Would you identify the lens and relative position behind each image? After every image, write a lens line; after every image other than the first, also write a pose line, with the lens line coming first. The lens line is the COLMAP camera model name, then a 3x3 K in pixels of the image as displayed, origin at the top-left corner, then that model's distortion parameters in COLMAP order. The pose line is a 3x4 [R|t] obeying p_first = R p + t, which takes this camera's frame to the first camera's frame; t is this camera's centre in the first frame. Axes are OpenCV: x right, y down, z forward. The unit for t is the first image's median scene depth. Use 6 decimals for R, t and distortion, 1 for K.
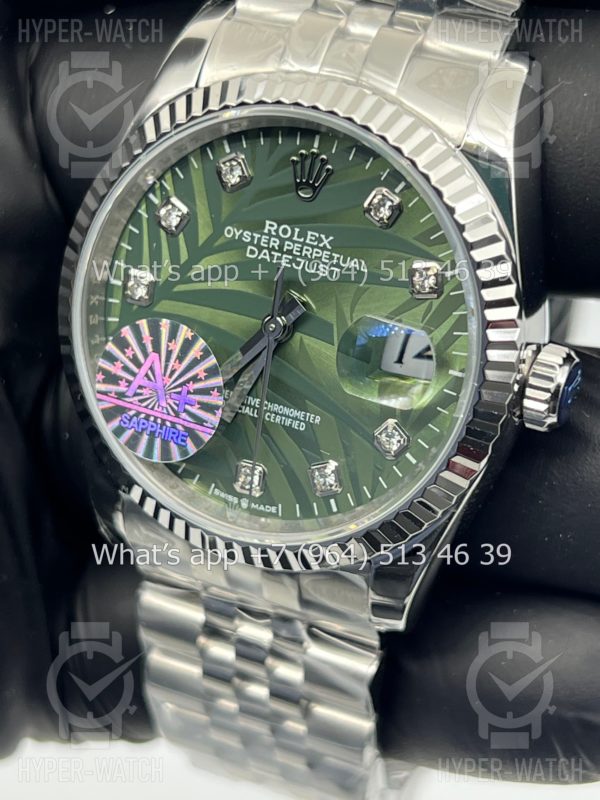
lens RADIAL K [[1831.7, 0, 300.9], [0, 1831.7, 401.7], [0, 0, 1]] dist [0.097359, 0.000000]
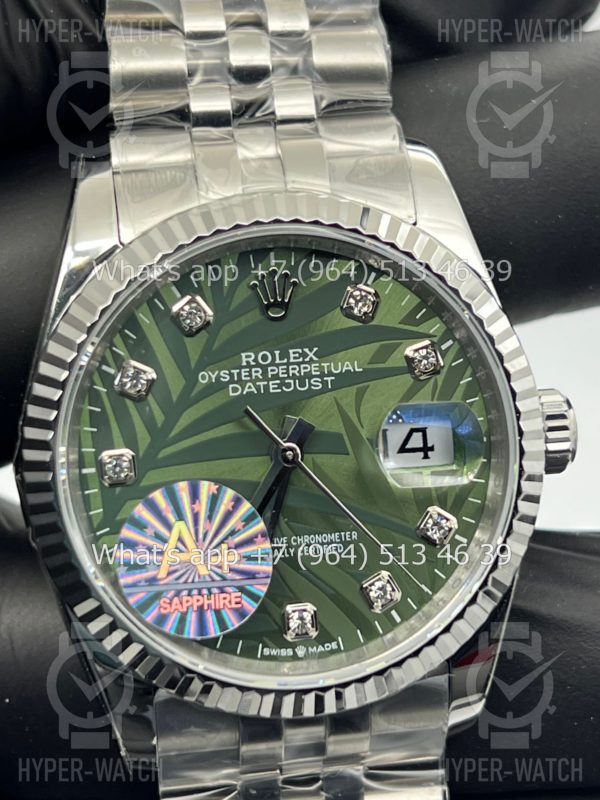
lens RADIAL K [[1831.7, 0, 295.3], [0, 1831.7, 397.4], [0, 0, 1]] dist [0.097359, 0.000000]
pose [[0.841949, -0.266370, 0.469222, -0.445241], [0.339017, 0.937706, -0.075995, 0.004500], [-0.419749, 0.223058, 0.879804, 0.155188]]
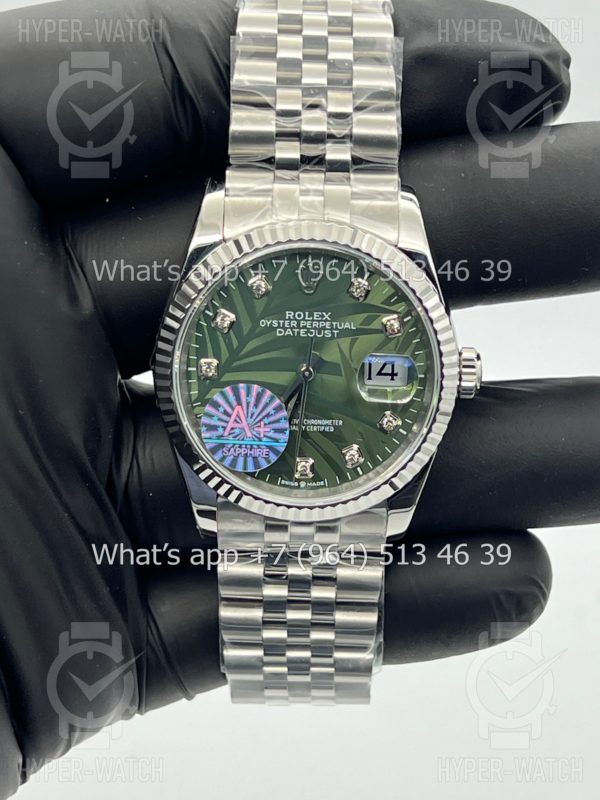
lens RADIAL K [[1831.7, 0, 299.8], [0, 1831.7, 400.0], [0, 0, 1]] dist [0.097359, 0.000000]
pose [[0.912253, -0.225631, 0.341884, -0.582225], [0.227833, 0.973097, 0.034279, -0.074687], [-0.340421, 0.046621, 0.939117, -0.536117]]
